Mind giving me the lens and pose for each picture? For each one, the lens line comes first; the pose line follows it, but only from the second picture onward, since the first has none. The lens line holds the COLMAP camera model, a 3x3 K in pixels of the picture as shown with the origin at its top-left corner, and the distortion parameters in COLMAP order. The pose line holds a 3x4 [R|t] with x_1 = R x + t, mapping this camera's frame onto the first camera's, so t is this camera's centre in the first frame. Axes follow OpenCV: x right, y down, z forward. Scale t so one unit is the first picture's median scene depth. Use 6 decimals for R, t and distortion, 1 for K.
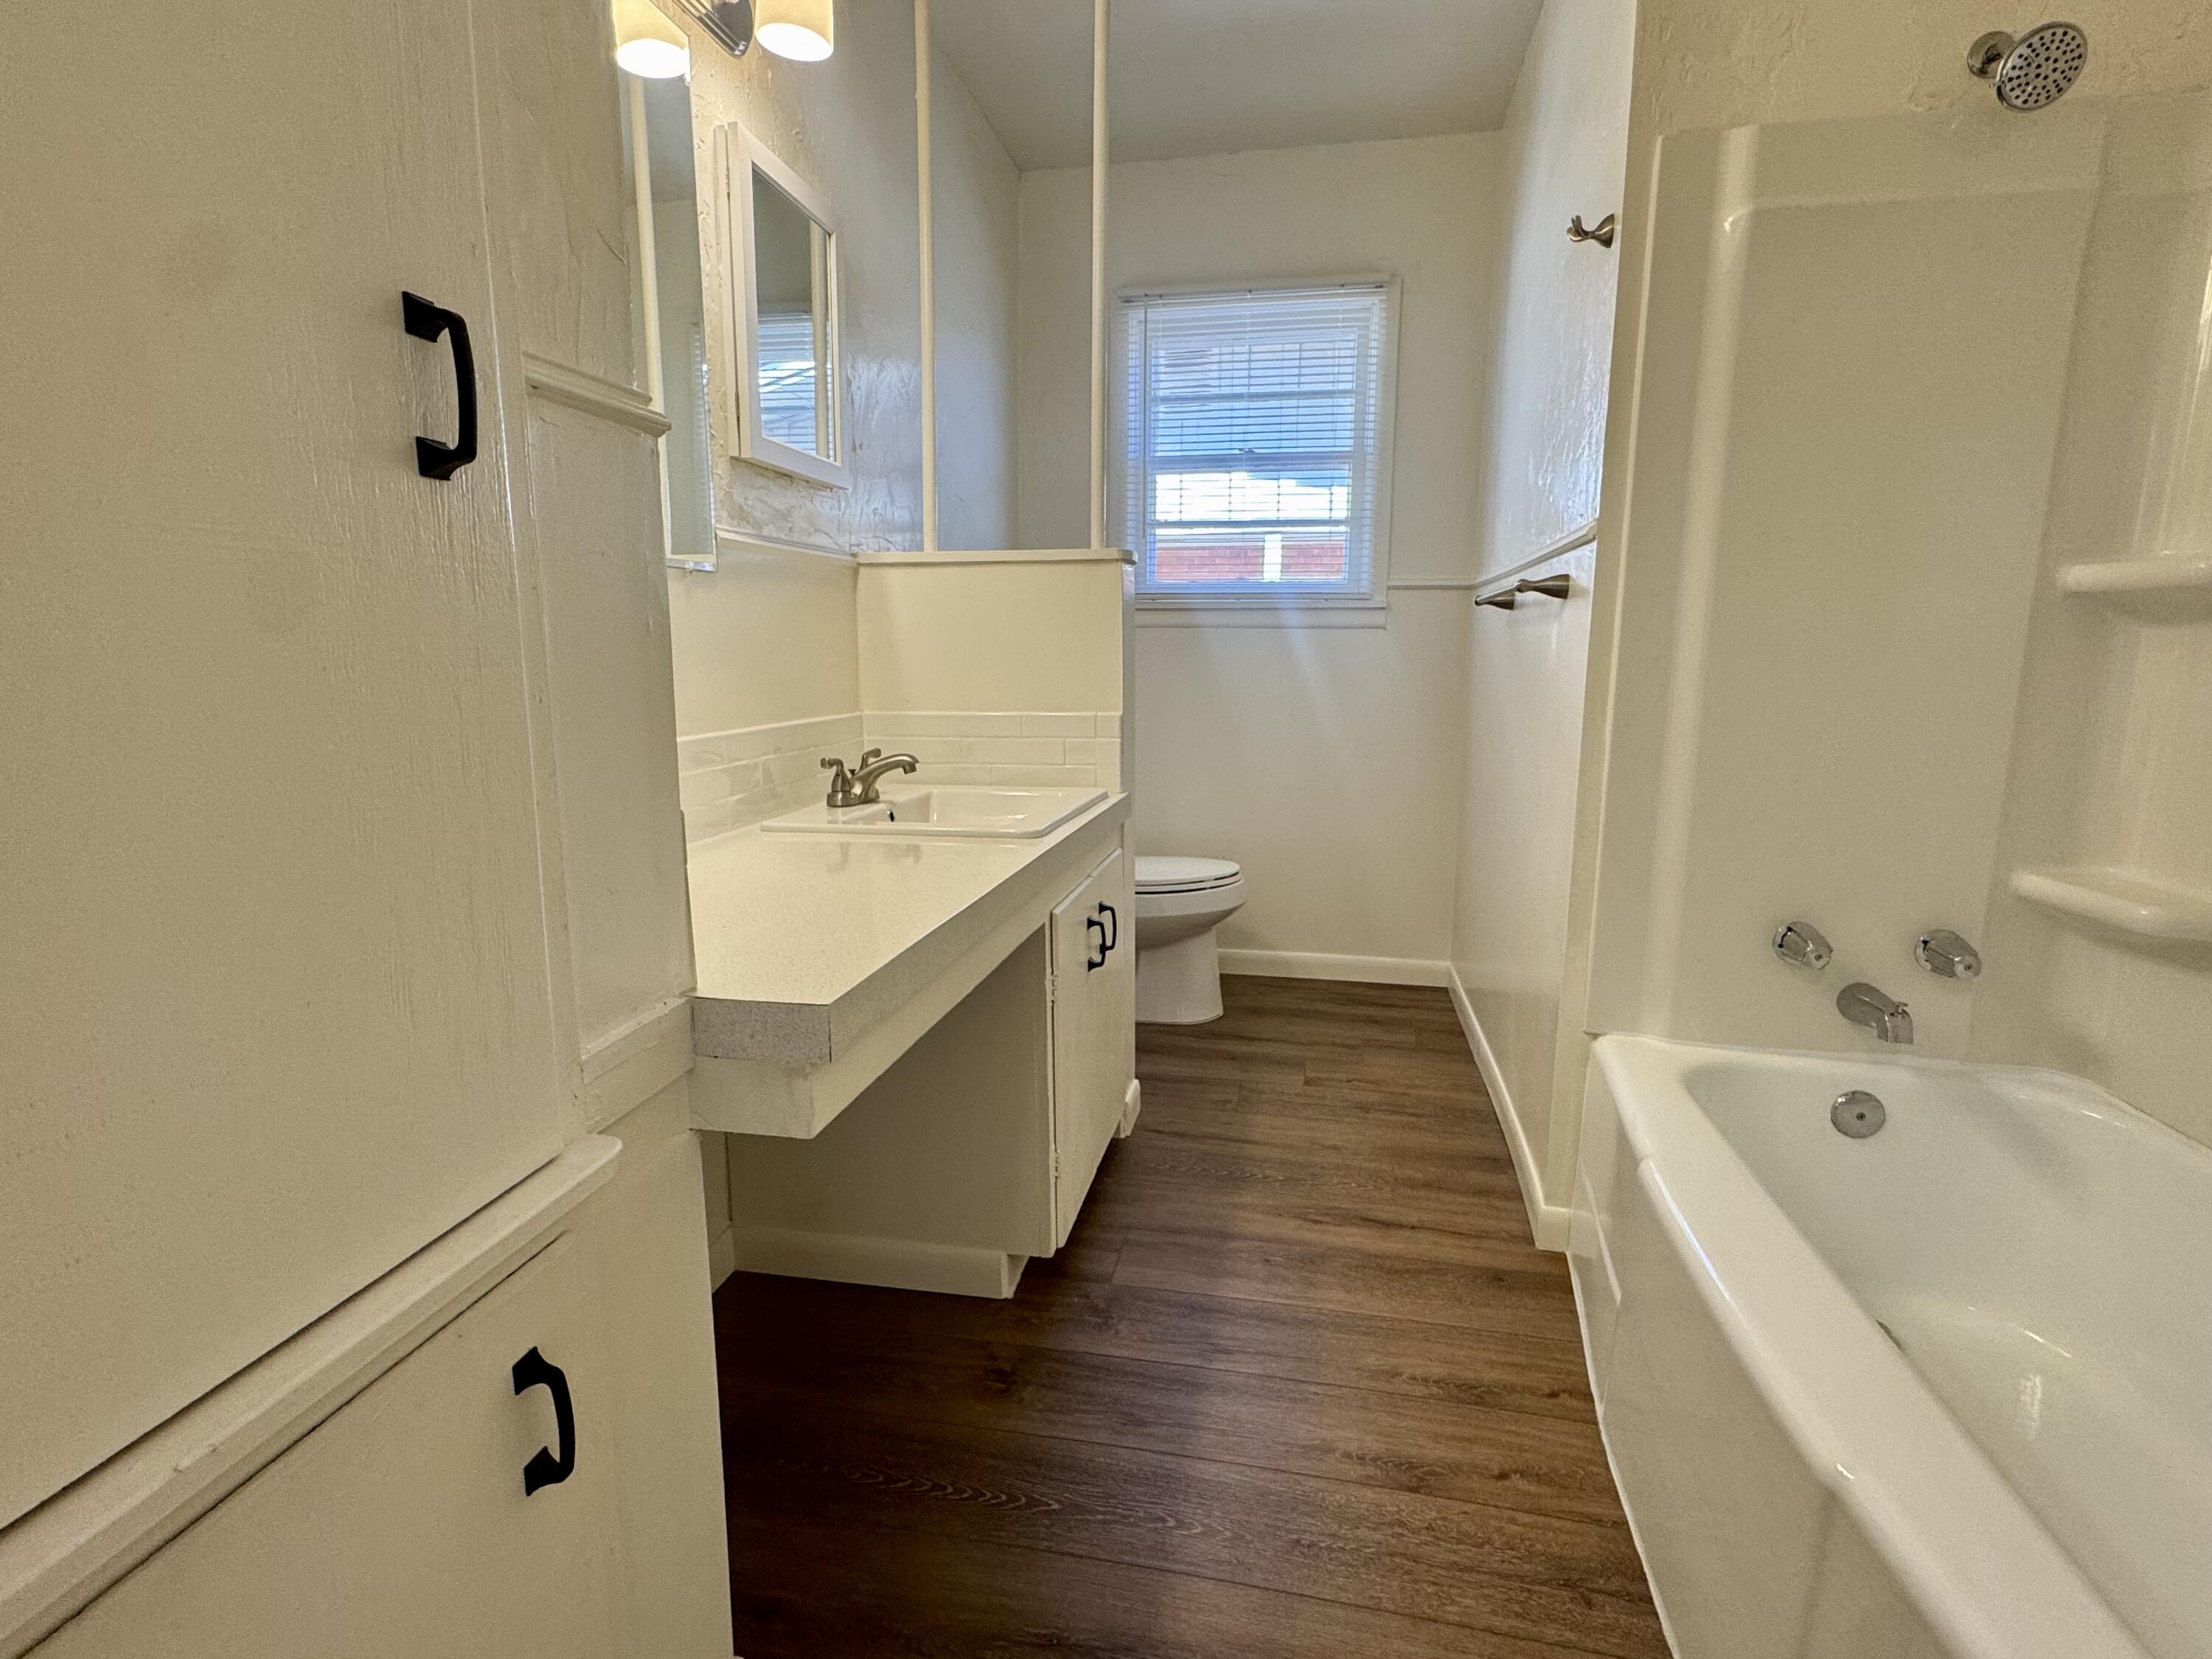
lens RADIAL K [[1099.7, 0, 1103.6], [0, 1099.7, 828.5], [0, 0, 1]] dist [-0.003201, 0.000431]
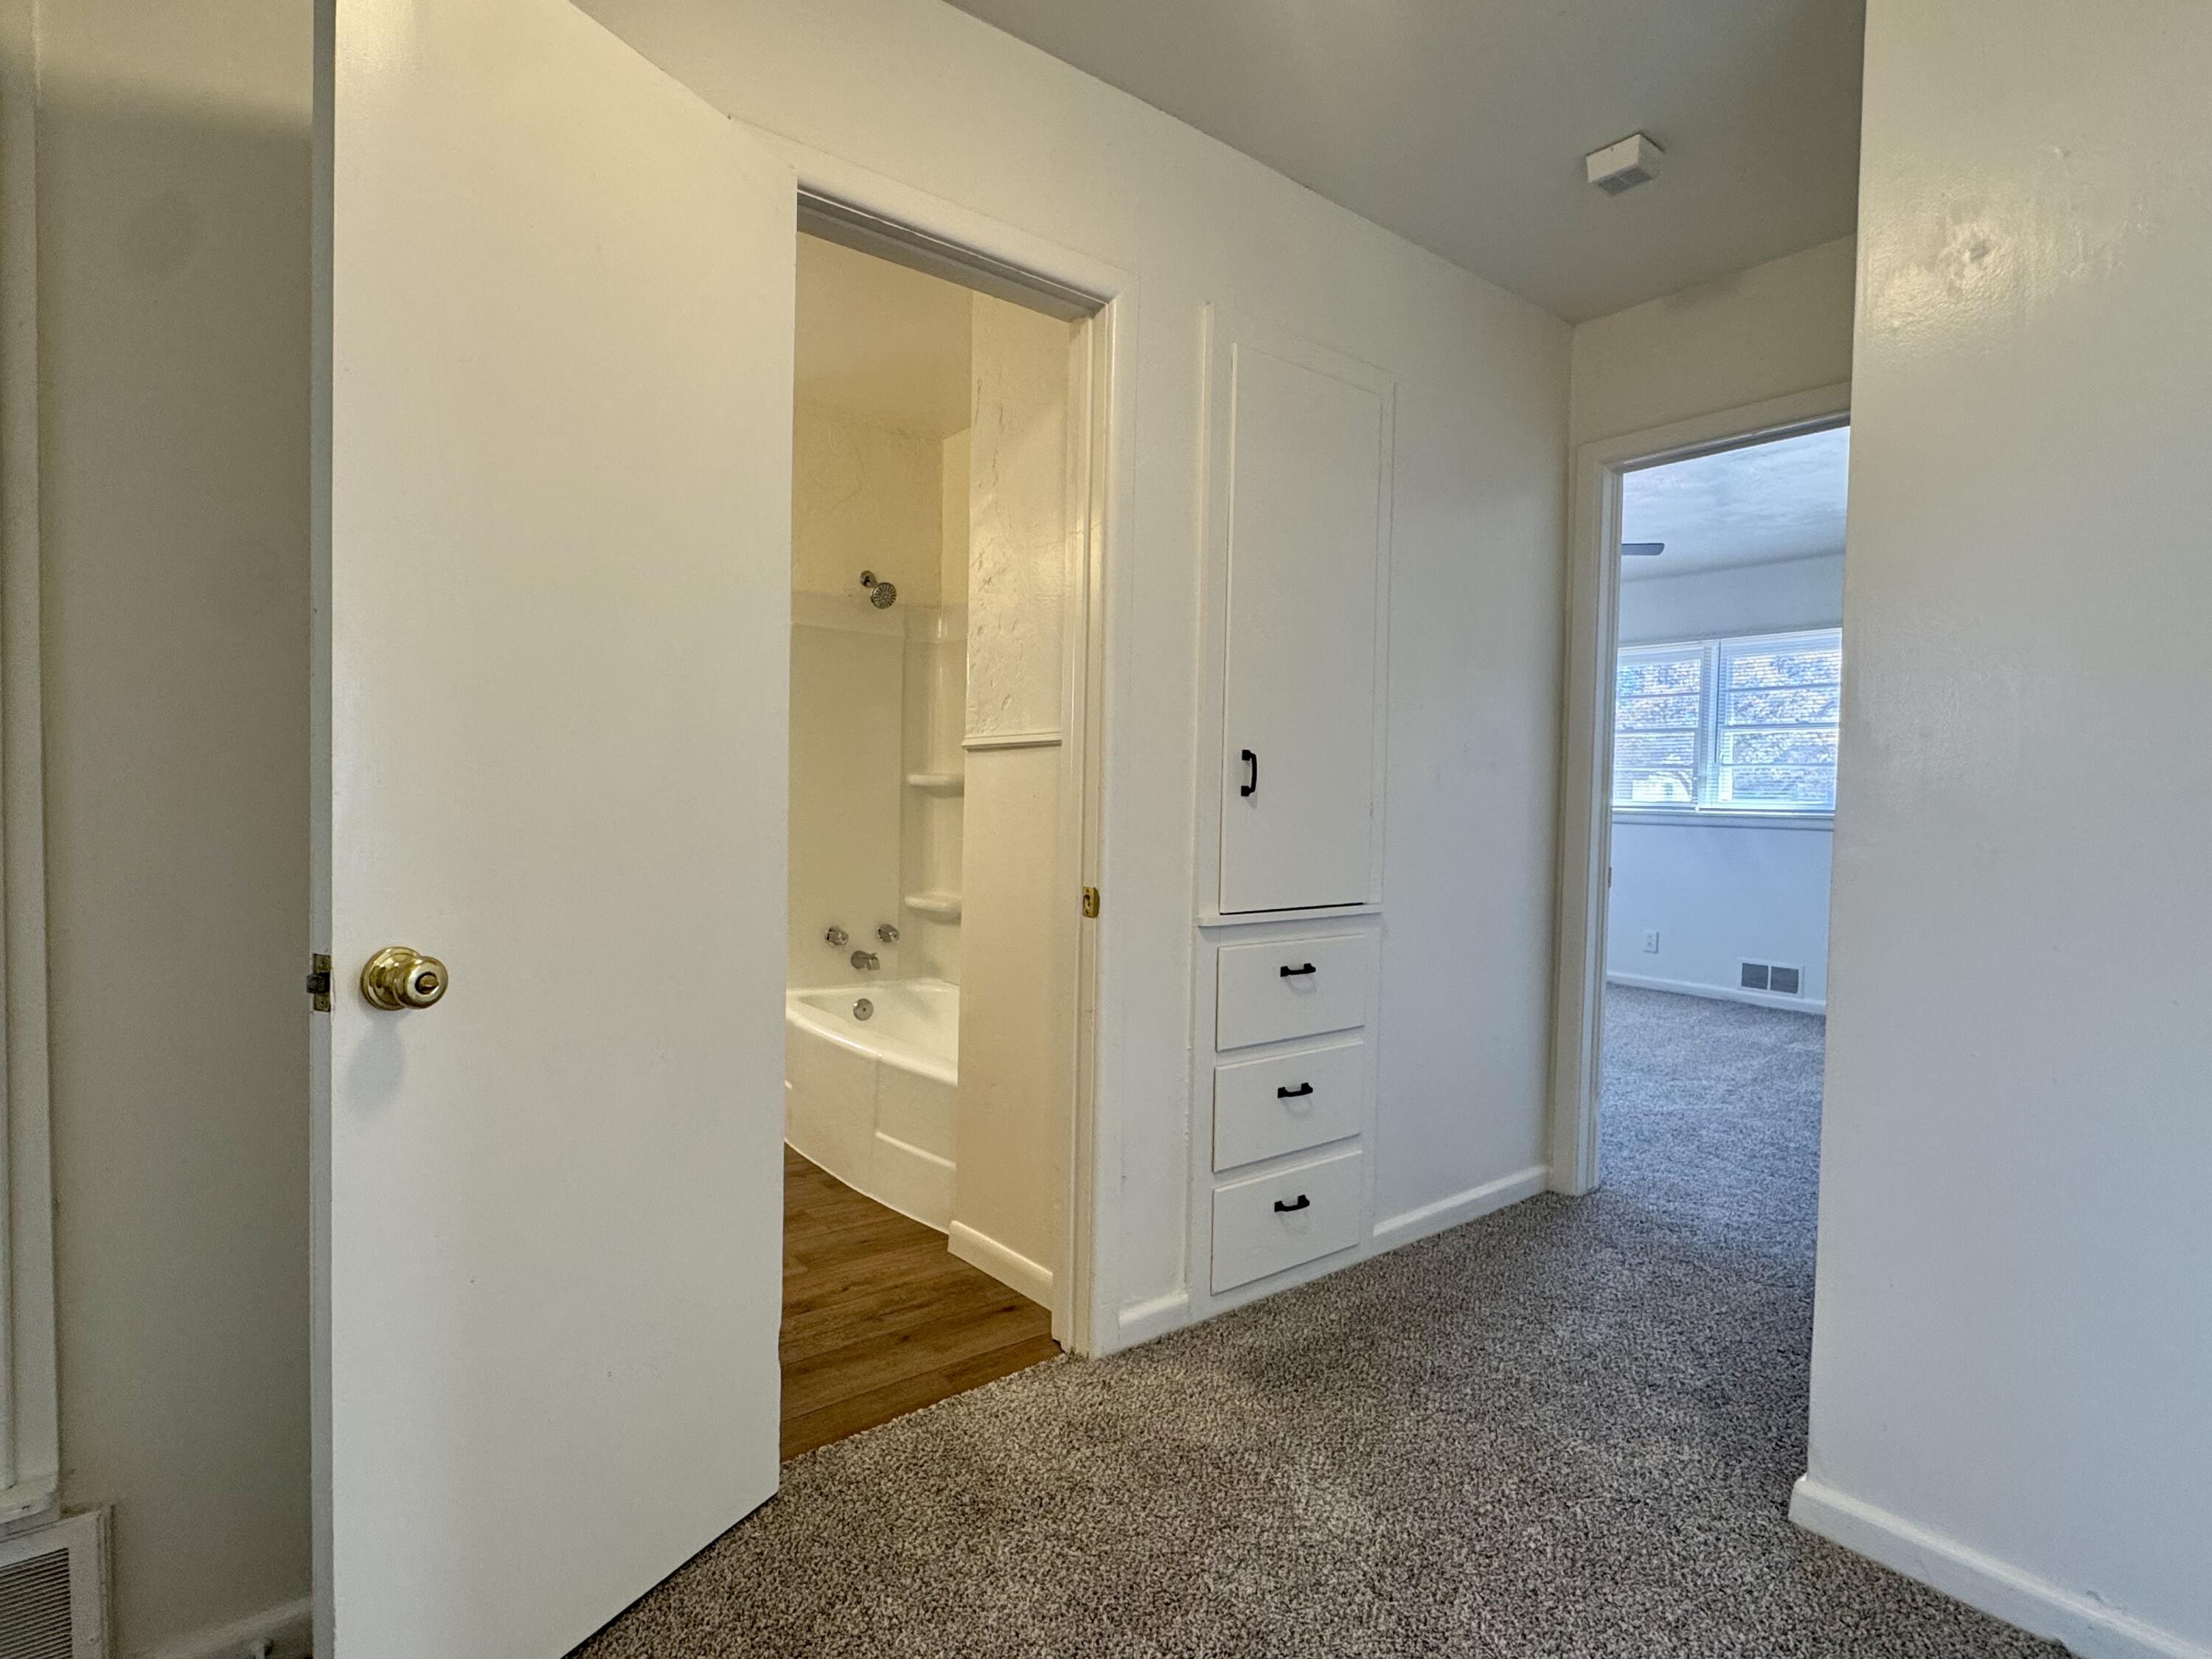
lens RADIAL K [[1099.7, 0, 1103.6], [0, 1099.7, 828.5], [0, 0, 1]] dist [-0.003201, 0.000431]
pose [[0.646408, -0.015761, 0.762829, -0.693878], [0.111327, 0.991035, -0.073861, 0.108987], [-0.754827, 0.132668, 0.642367, -0.855739]]
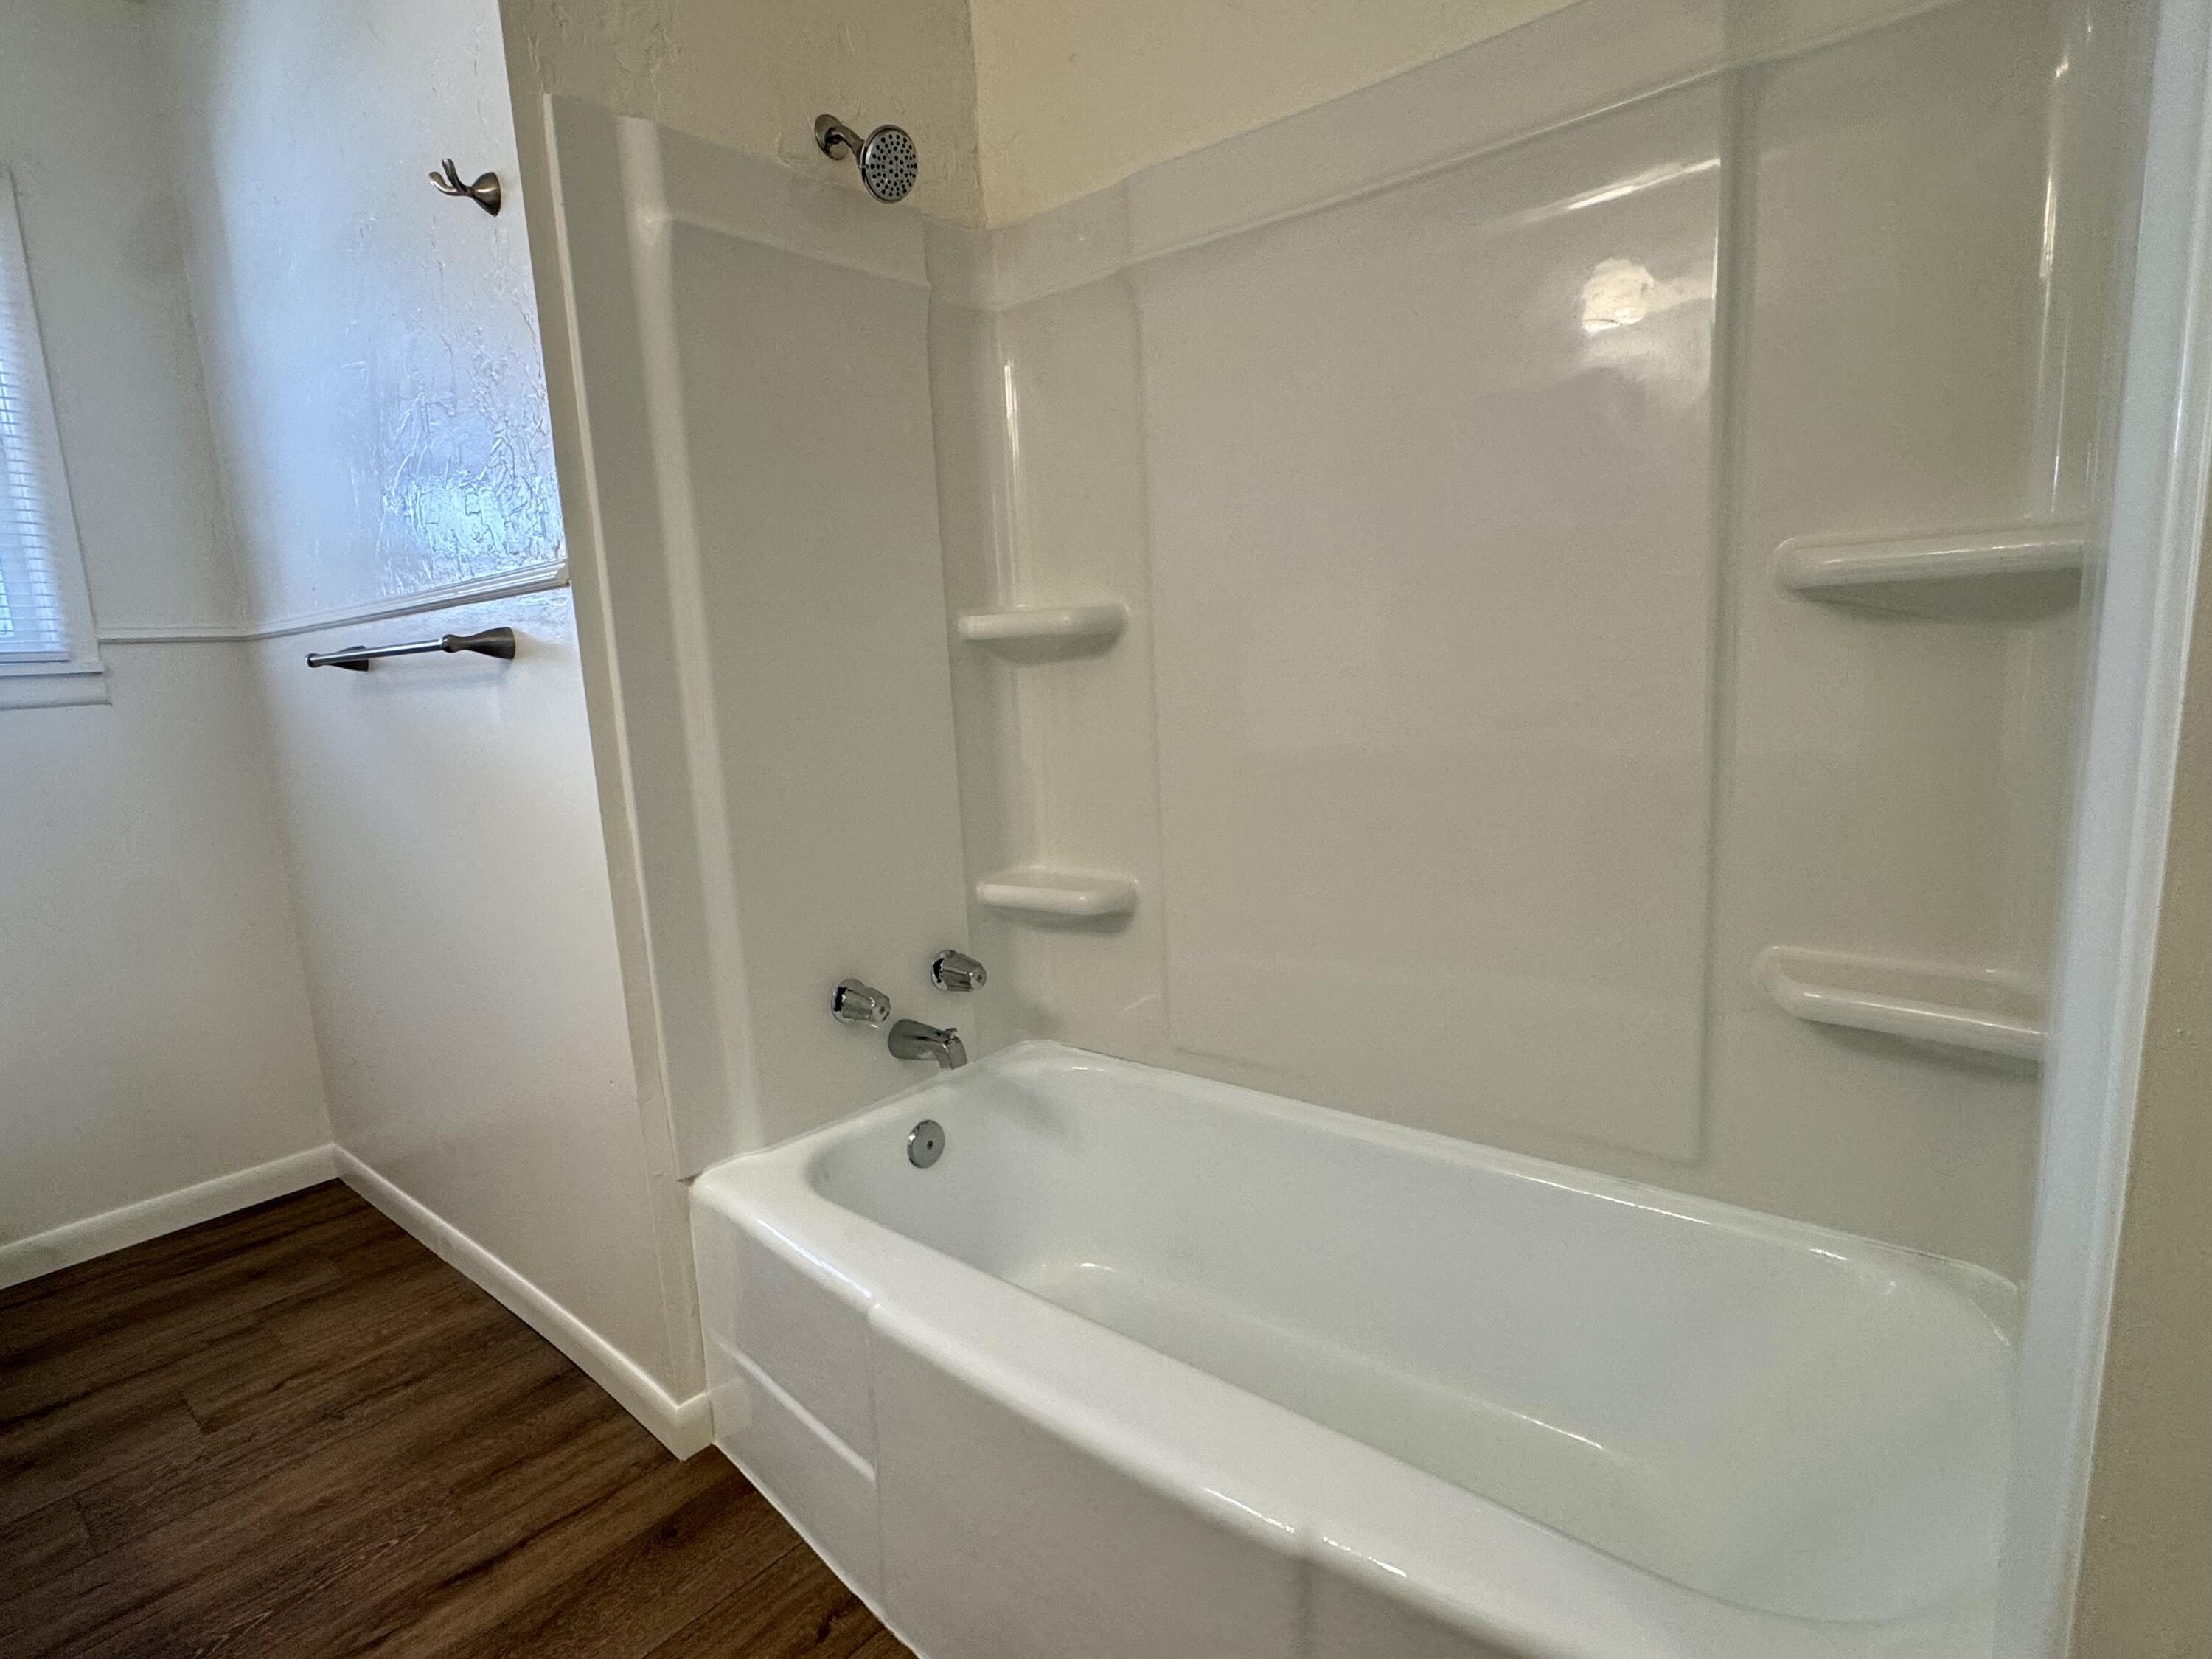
lens RADIAL K [[1130.8, 0, 1106.0], [0, 1130.8, 829.5], [0, 0, 1]] dist [-0.001163, -0.001219]
pose [[0.481155, -0.167082, 0.860566, -0.093117], [0.196735, 0.977209, 0.079731, -0.076550], [-0.854274, 0.130940, 0.503060, 0.270230]]
